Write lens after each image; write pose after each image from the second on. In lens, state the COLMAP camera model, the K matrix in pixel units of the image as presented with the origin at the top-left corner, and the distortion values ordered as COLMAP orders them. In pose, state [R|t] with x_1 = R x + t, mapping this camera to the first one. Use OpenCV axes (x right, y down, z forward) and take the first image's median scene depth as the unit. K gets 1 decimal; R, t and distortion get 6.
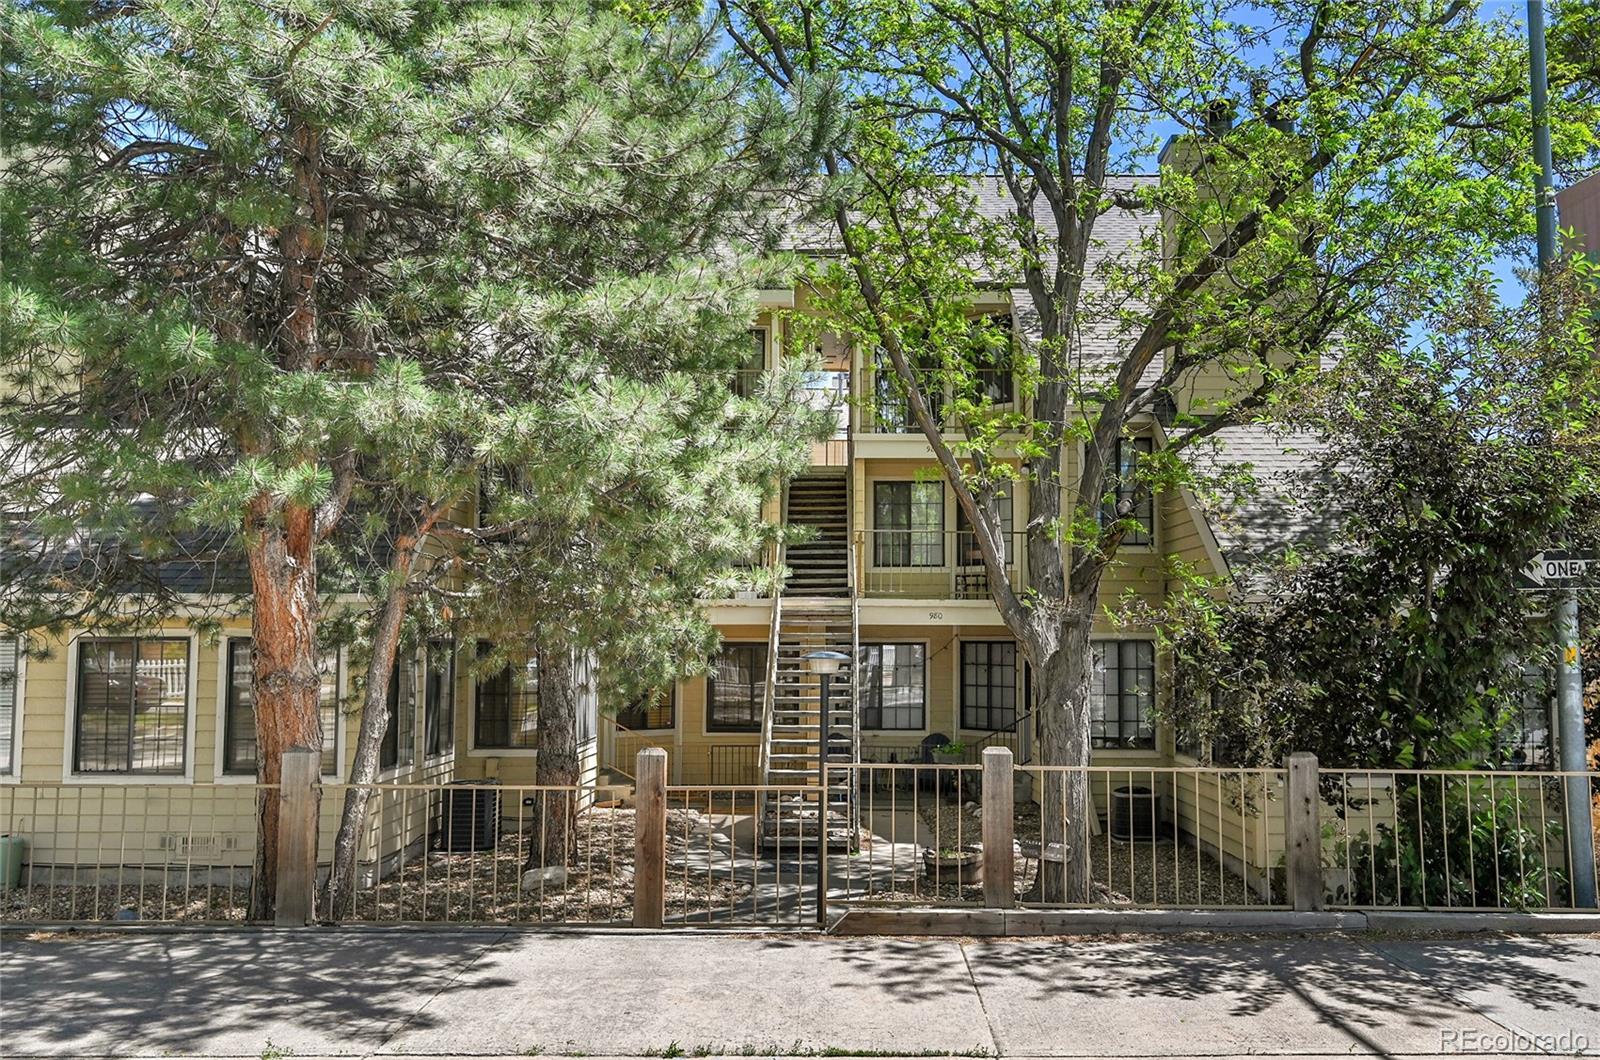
lens RADIAL K [[1252.2, 0, 800.0], [0, 1252.2, 530.0], [0, 0, 1]] dist [-0.000422, 0.002305]
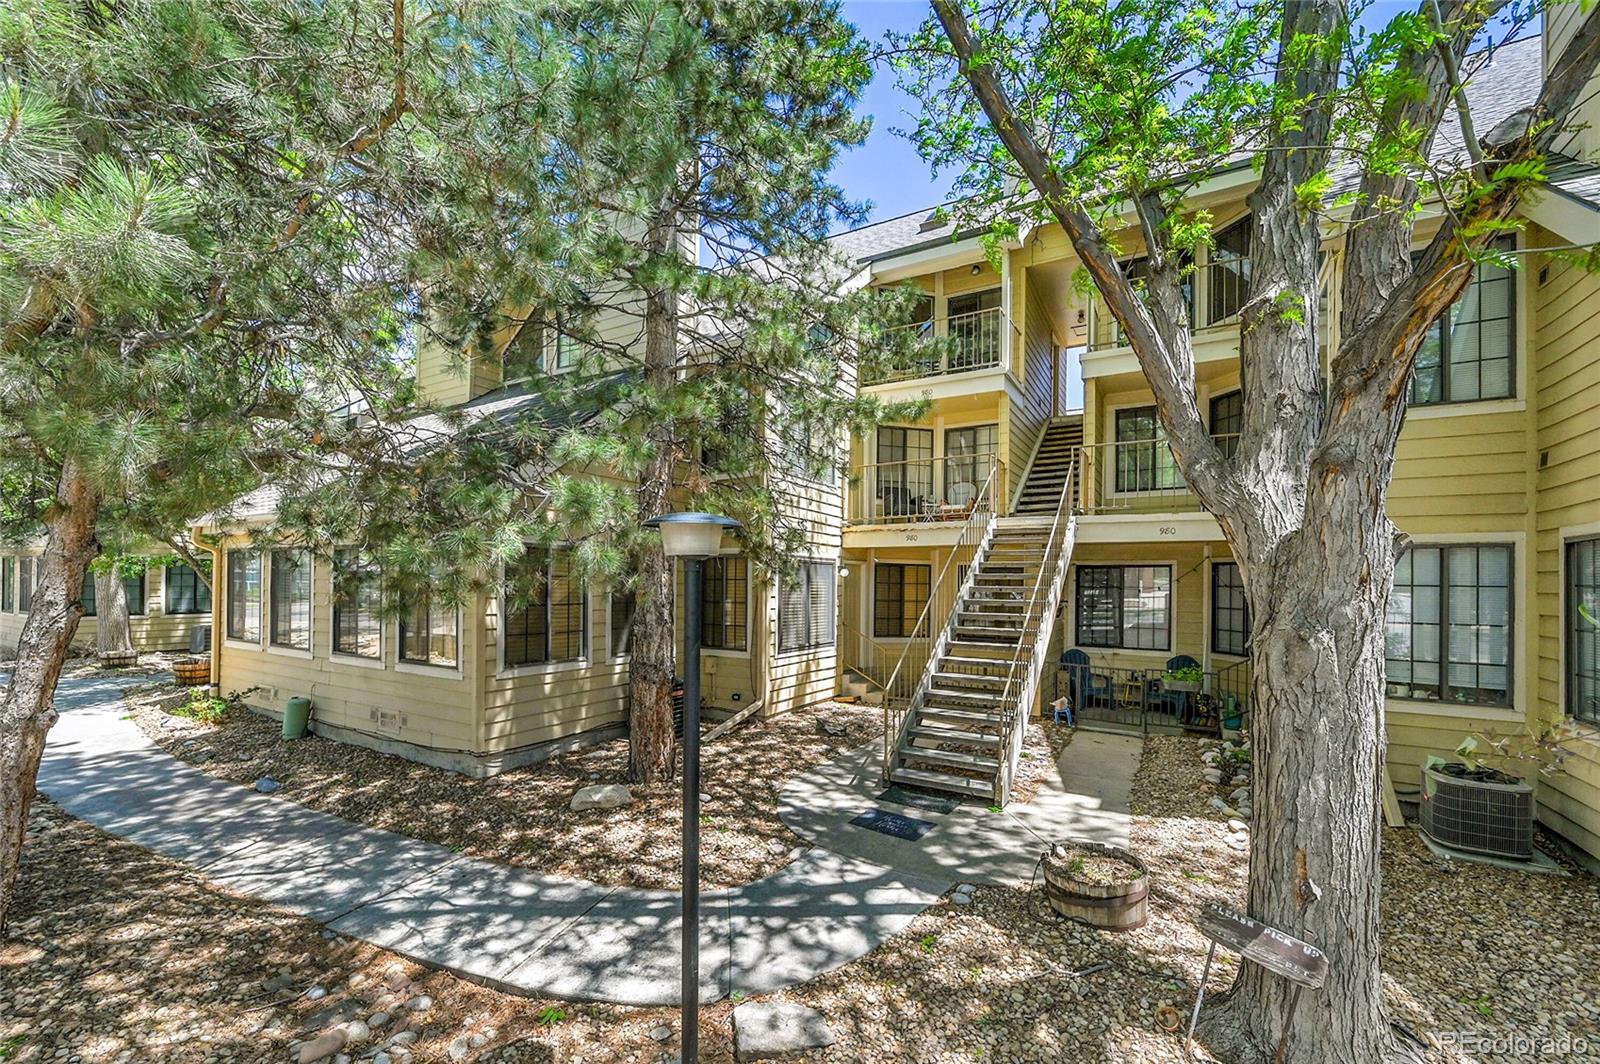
lens RADIAL K [[655.8, 0, 801.7], [0, 655.8, 567.6], [0, 0, 1]] dist [0.000902, 0.000166]
pose [[0.877559, -0.002651, -0.479462, 0.118409], [0.032380, 0.998029, 0.053747, 0.069577], [0.478375, -0.062691, 0.875915, 0.511148]]
